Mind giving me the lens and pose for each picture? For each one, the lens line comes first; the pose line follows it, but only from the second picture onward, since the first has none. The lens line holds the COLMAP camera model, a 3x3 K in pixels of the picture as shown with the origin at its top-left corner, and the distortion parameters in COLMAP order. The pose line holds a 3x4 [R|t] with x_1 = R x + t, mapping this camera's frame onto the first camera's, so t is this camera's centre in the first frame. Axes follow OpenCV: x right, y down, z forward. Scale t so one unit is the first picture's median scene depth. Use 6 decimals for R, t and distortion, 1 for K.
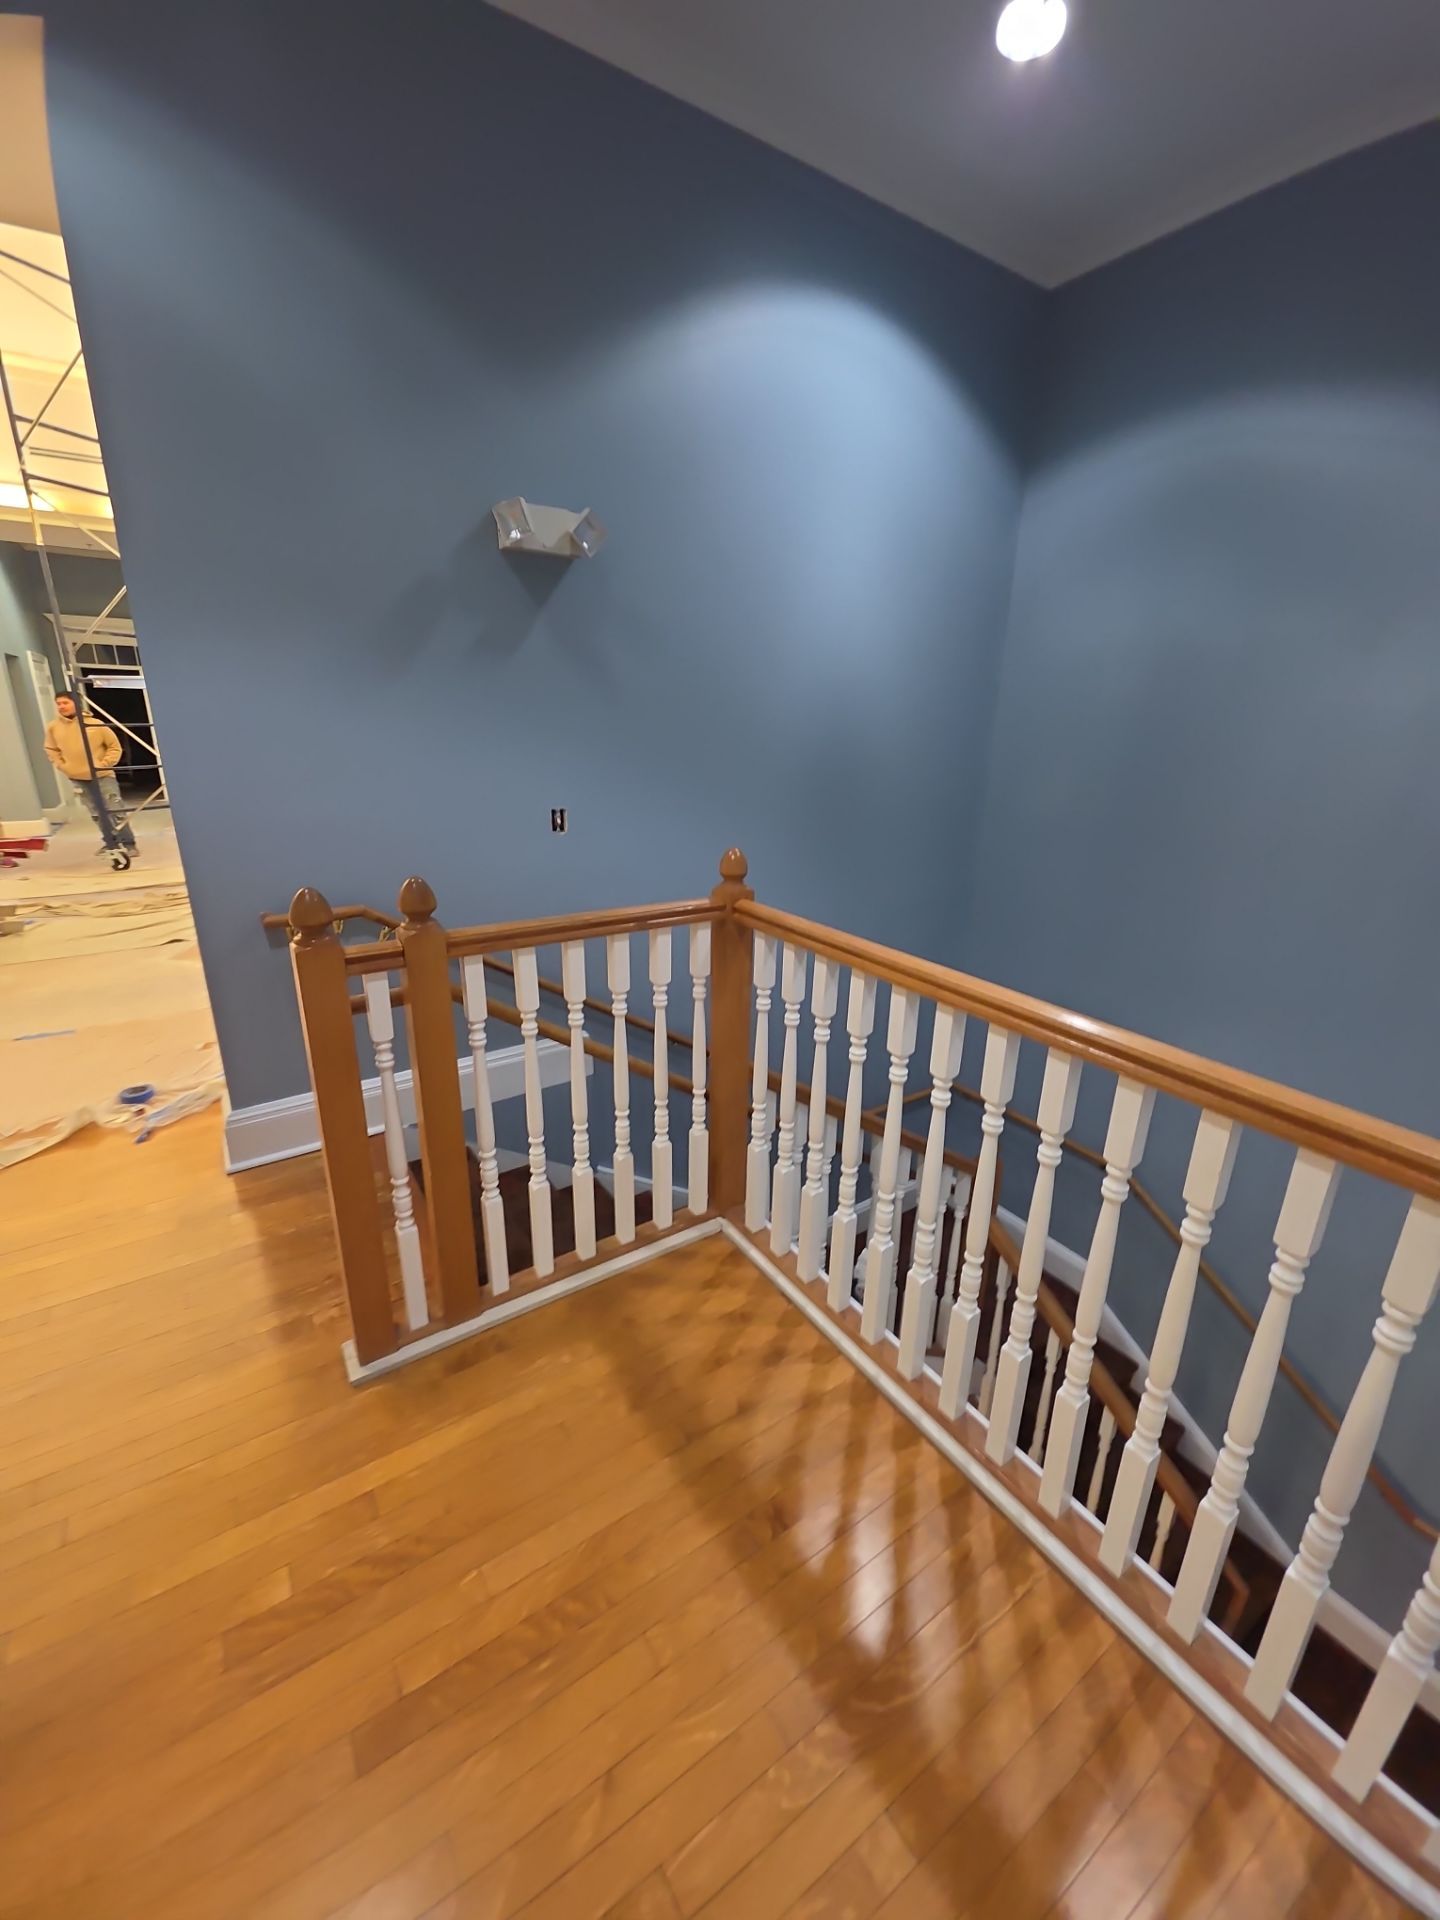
lens RADIAL K [[755.8, 0, 729.2], [0, 755.8, 957.0], [0, 0, 1]] dist [0.008120, -0.005881]
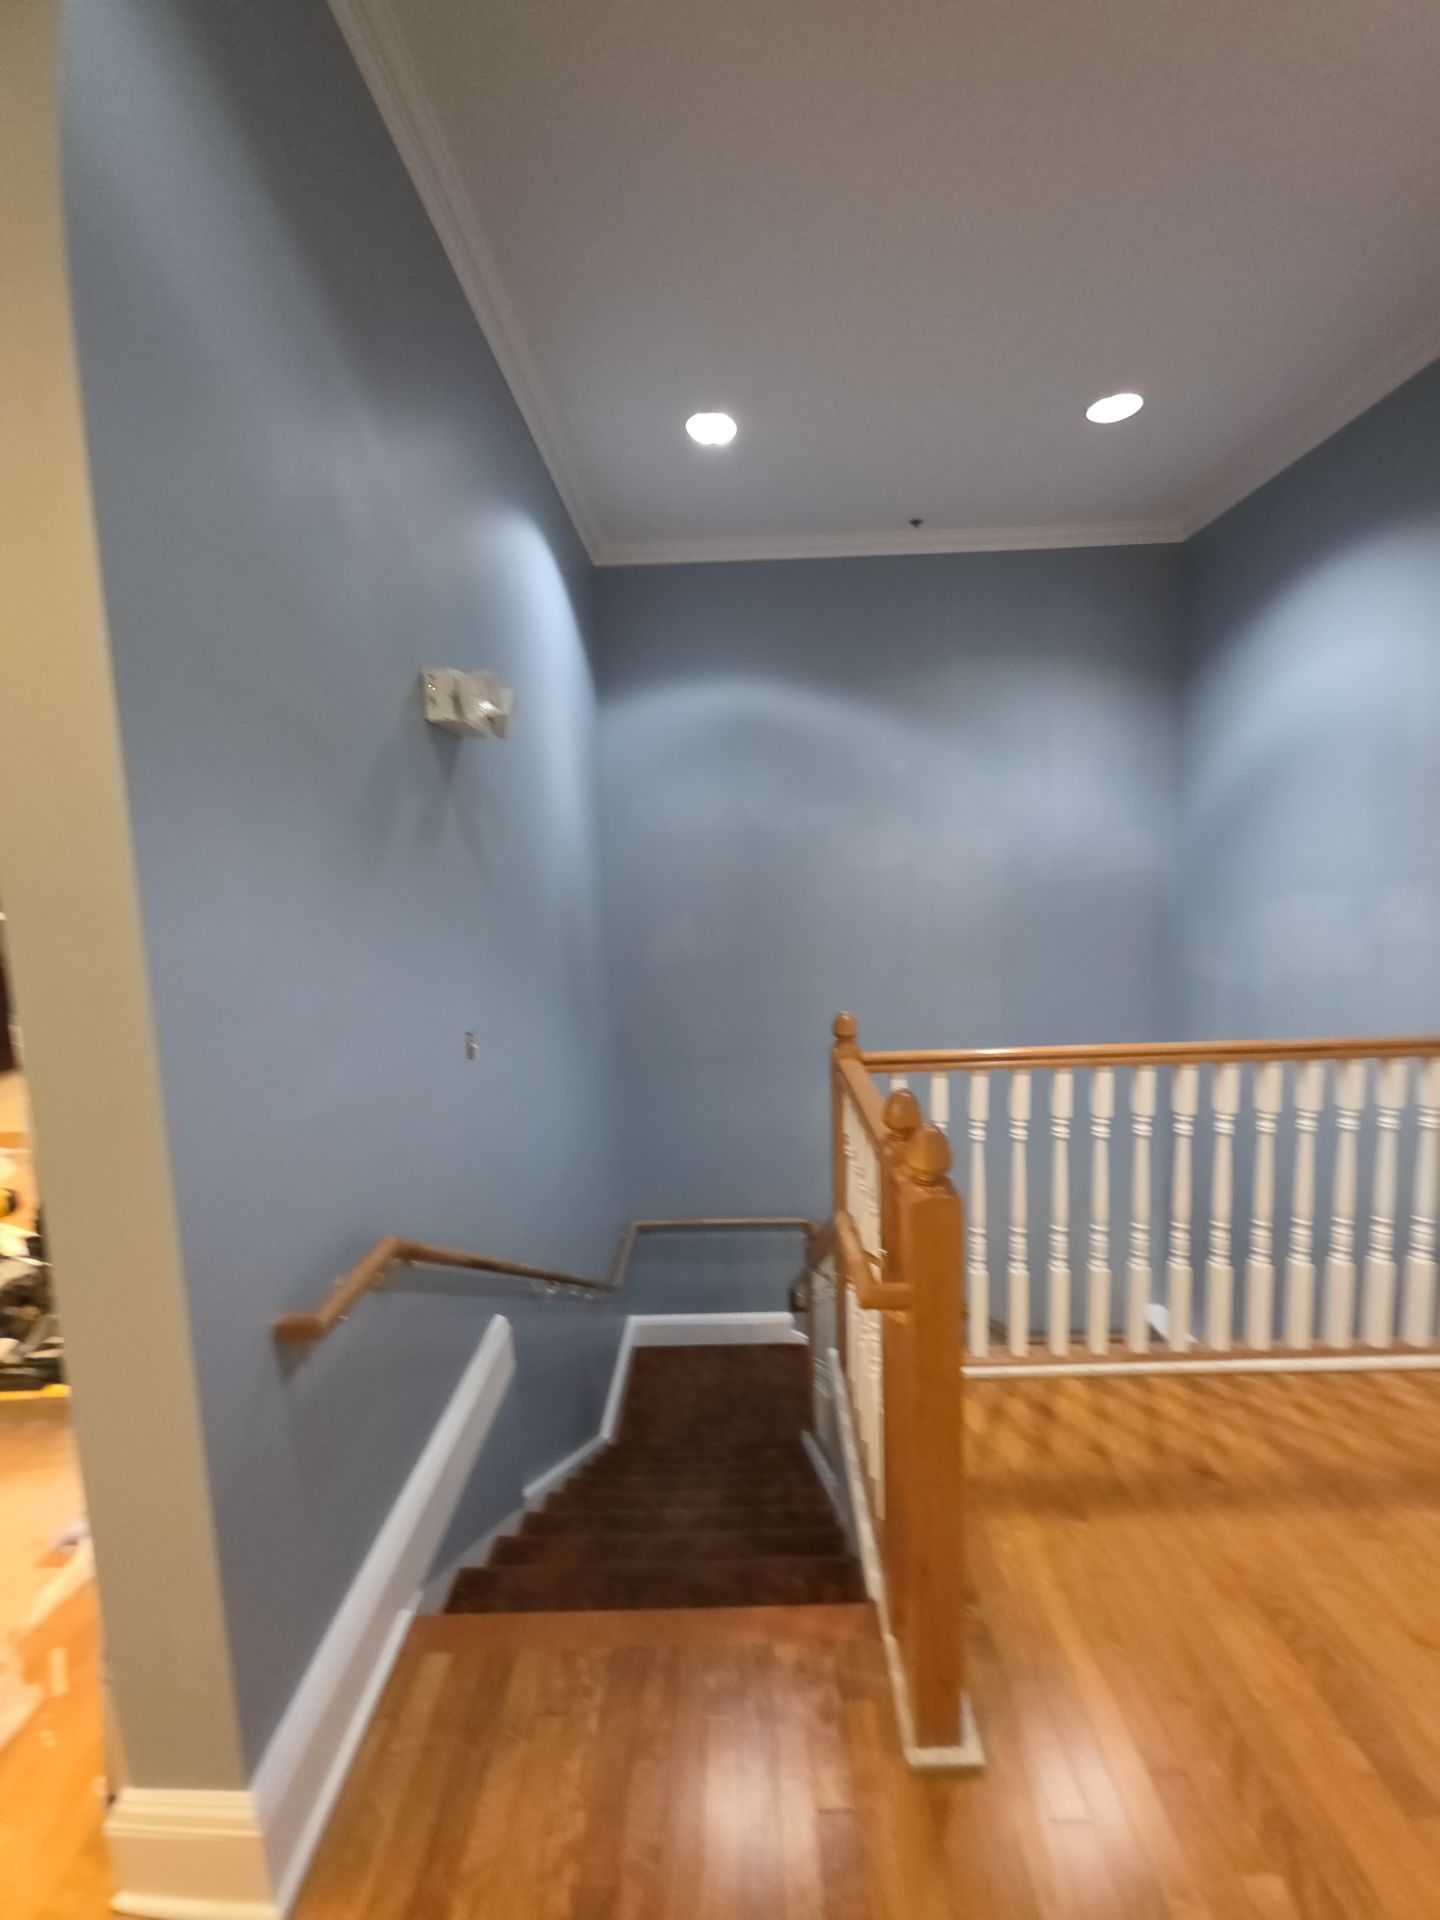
lens RADIAL K [[755.8, 0, 729.2], [0, 755.8, 957.0], [0, 0, 1]] dist [0.008120, -0.005881]
pose [[0.572079, -0.134211, 0.809144, -1.336113], [0.292888, 0.954906, -0.048689, -0.291444], [-0.766122, 0.264843, 0.585590, 0.612323]]
